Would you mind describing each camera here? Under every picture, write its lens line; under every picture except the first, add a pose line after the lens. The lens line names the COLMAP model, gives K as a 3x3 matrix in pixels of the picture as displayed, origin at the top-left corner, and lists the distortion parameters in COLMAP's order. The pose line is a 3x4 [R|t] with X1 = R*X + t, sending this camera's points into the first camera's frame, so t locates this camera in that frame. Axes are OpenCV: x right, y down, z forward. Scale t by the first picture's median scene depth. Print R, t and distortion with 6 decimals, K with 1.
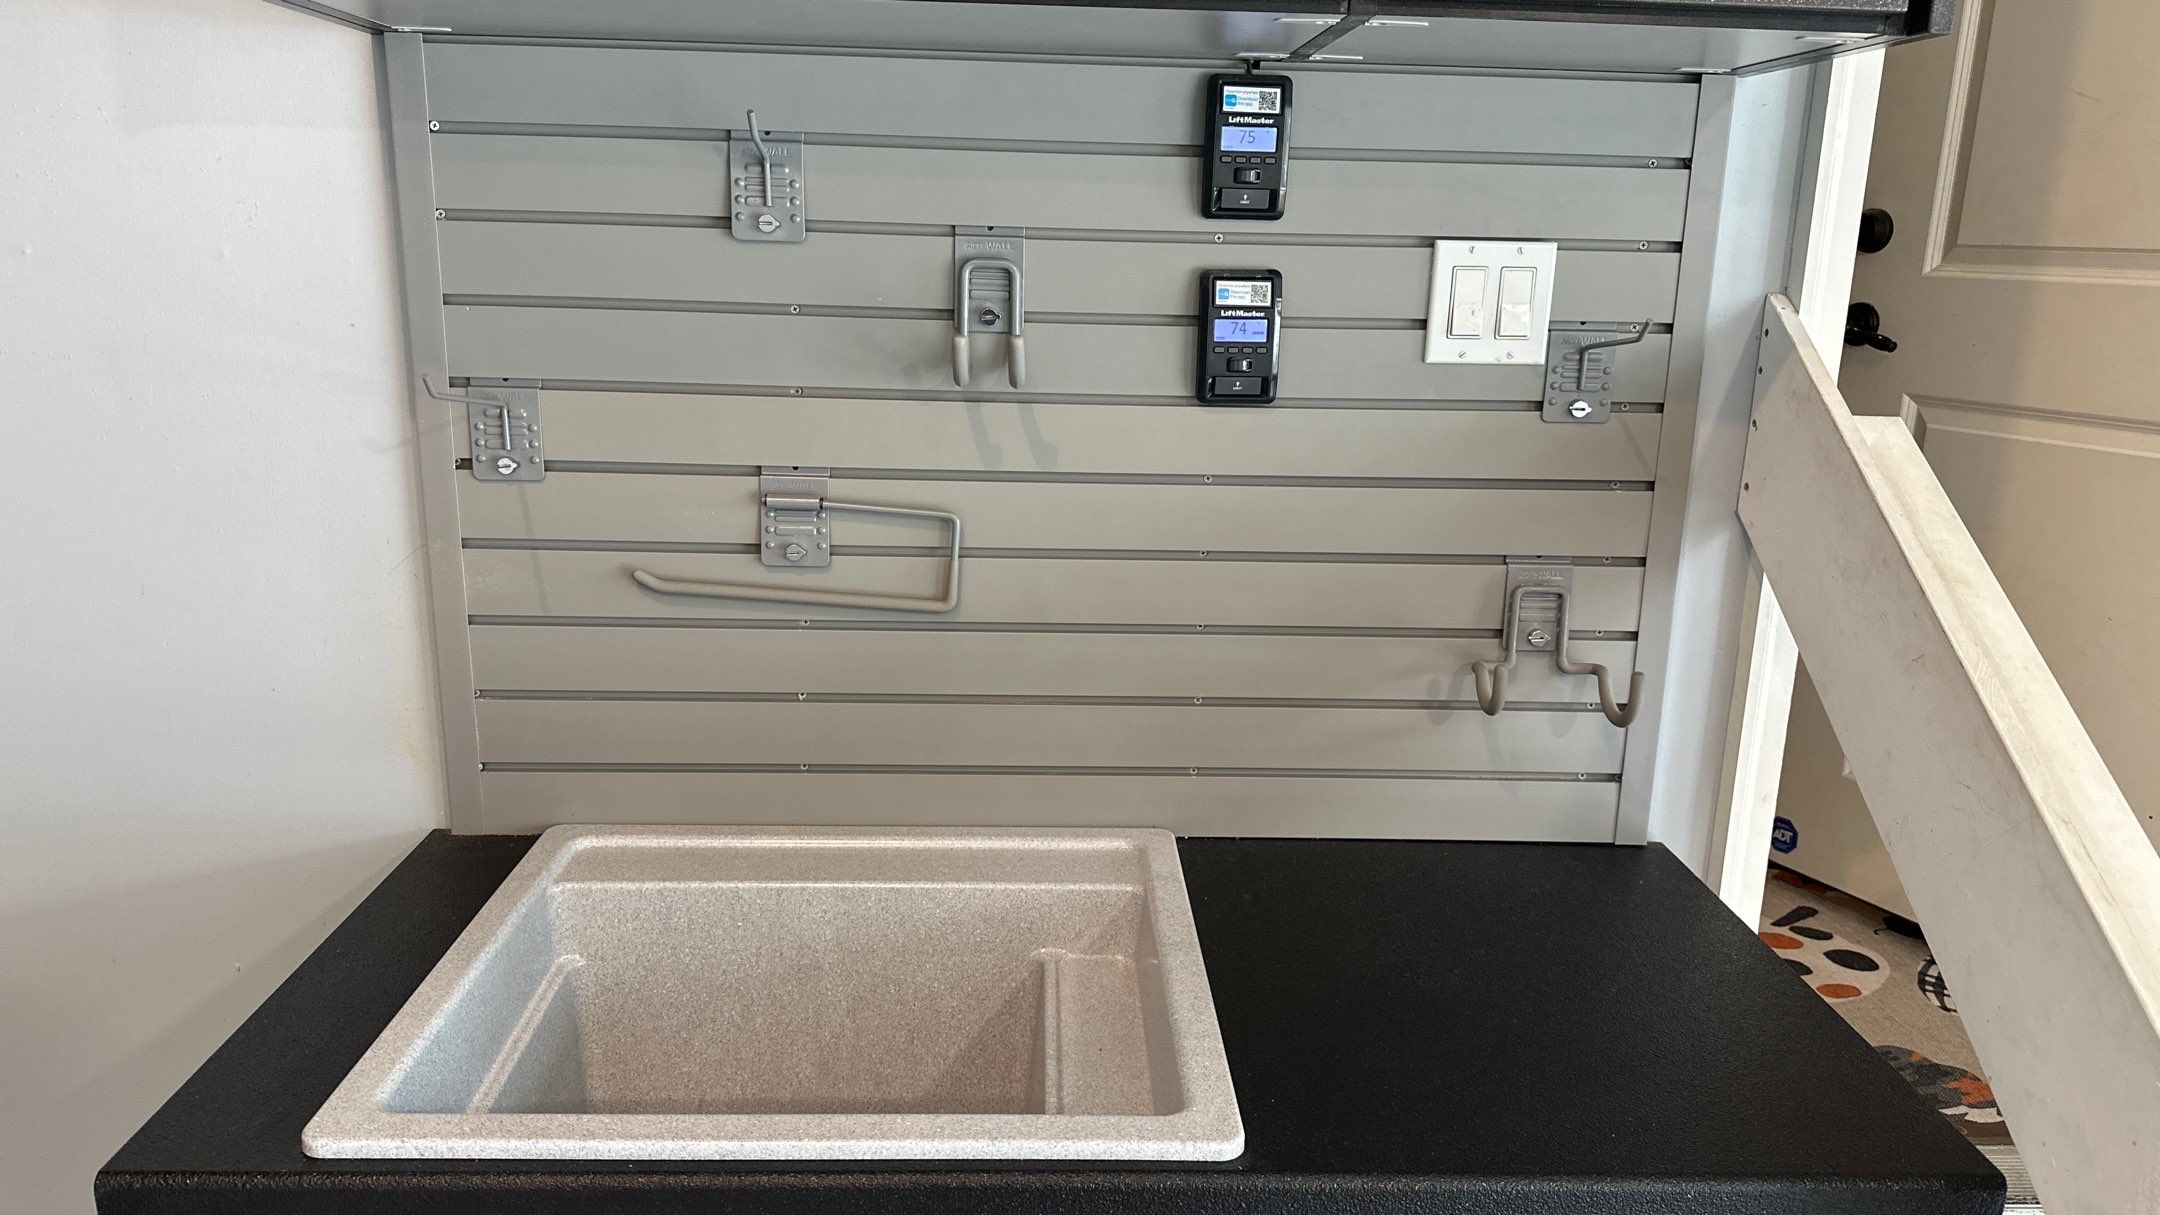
lens RADIAL K [[1443.6, 0, 1085.5], [0, 1443.6, 602.1], [0, 0, 1]] dist [0.123826, -0.197719]
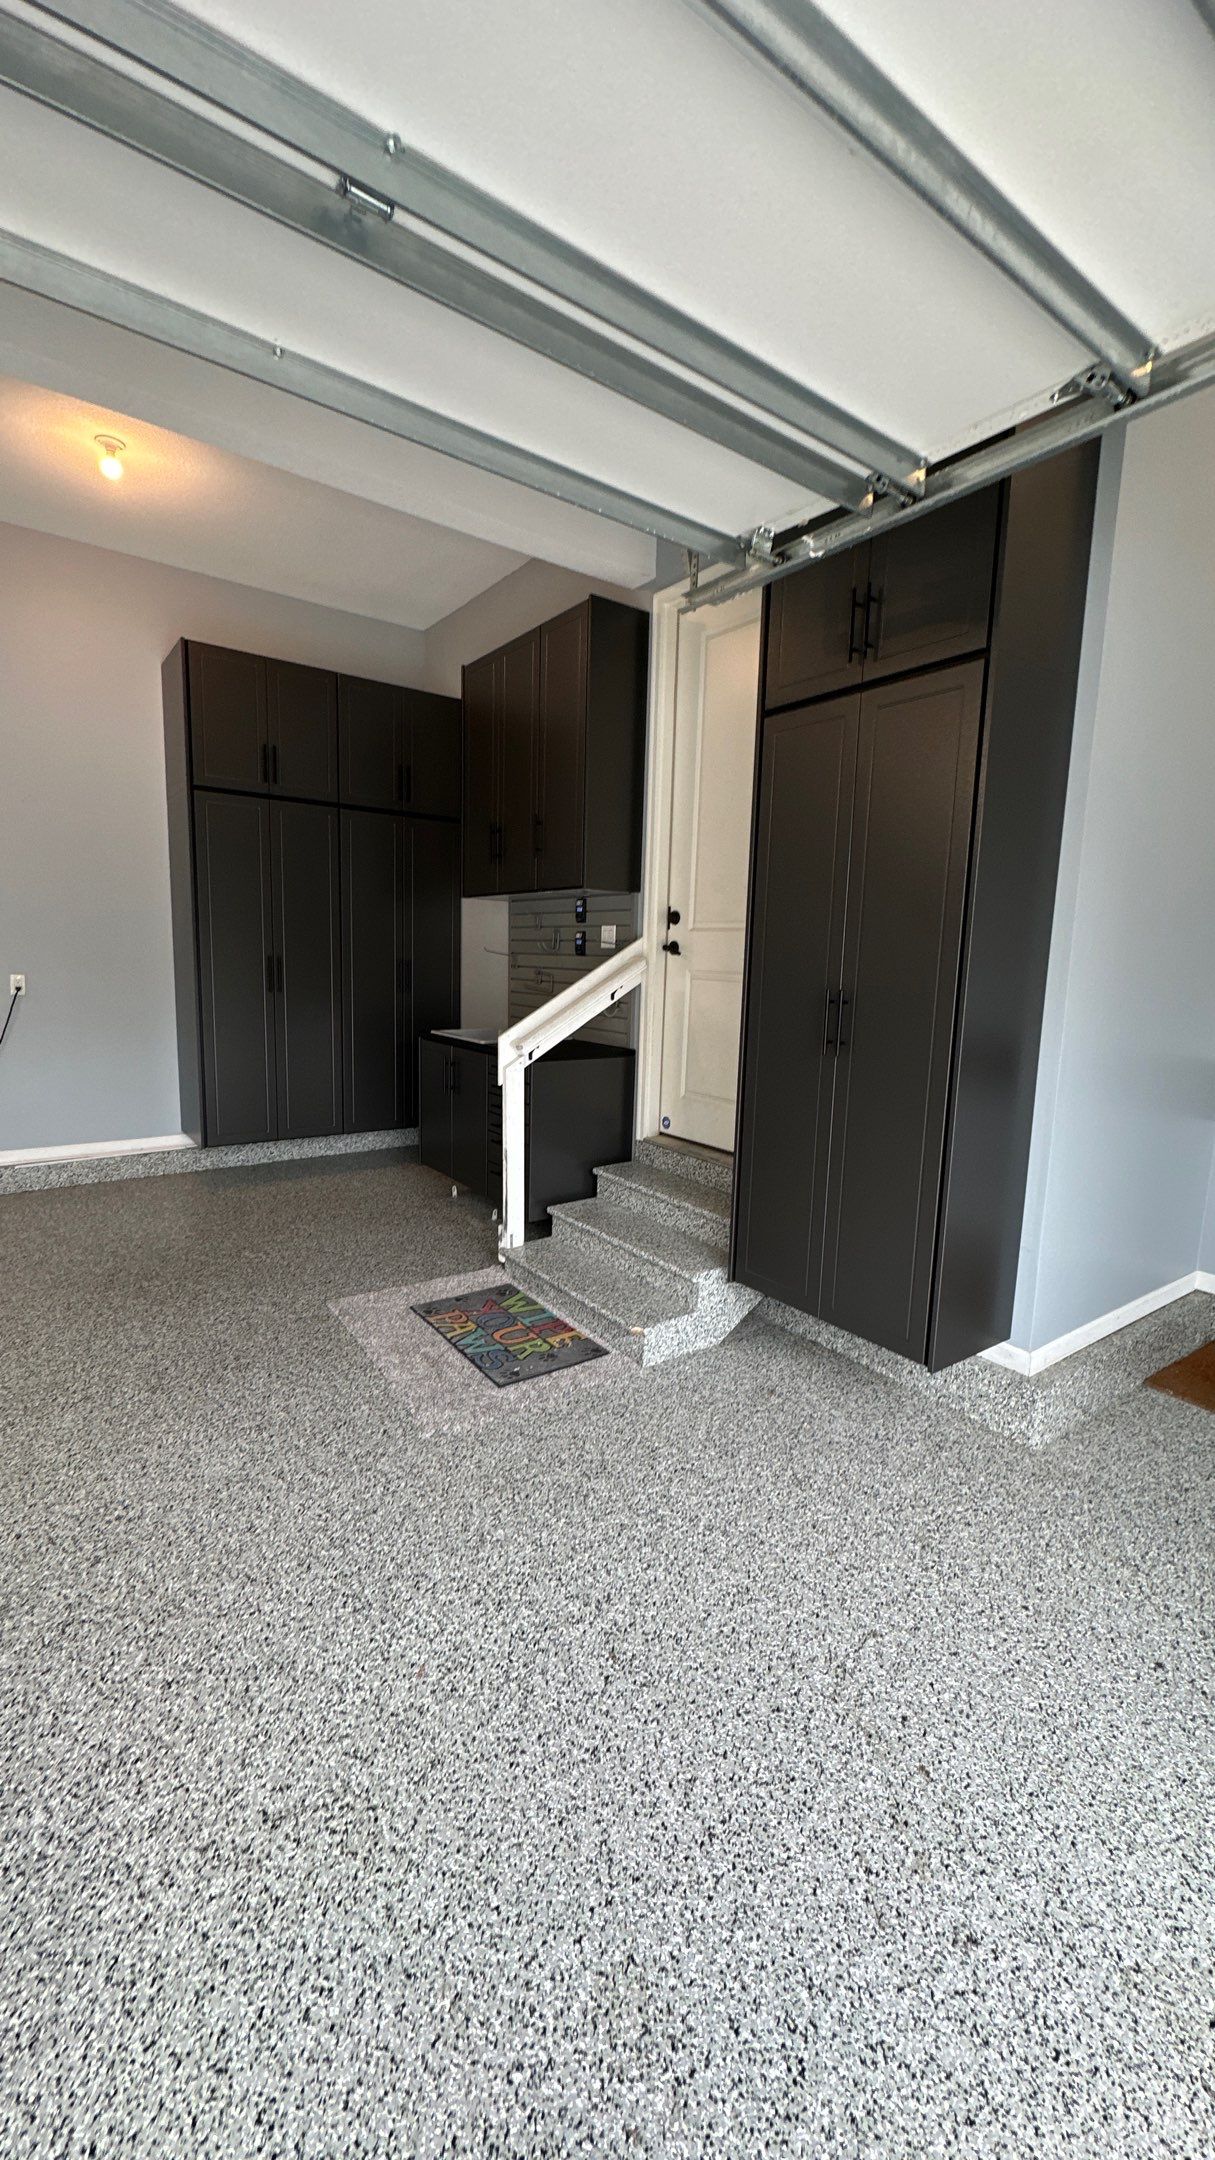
lens RADIAL K [[861.8, 0, 606.8], [0, 861.8, 1082.9], [0, 0, 1]] dist [-0.003658, 0.000212]
pose [[0.560141, 0.113194, -0.820627, 2.931635], [-0.206137, 0.978506, -0.005733, 0.339429], [0.802340, 0.172373, 0.571435, -0.716961]]
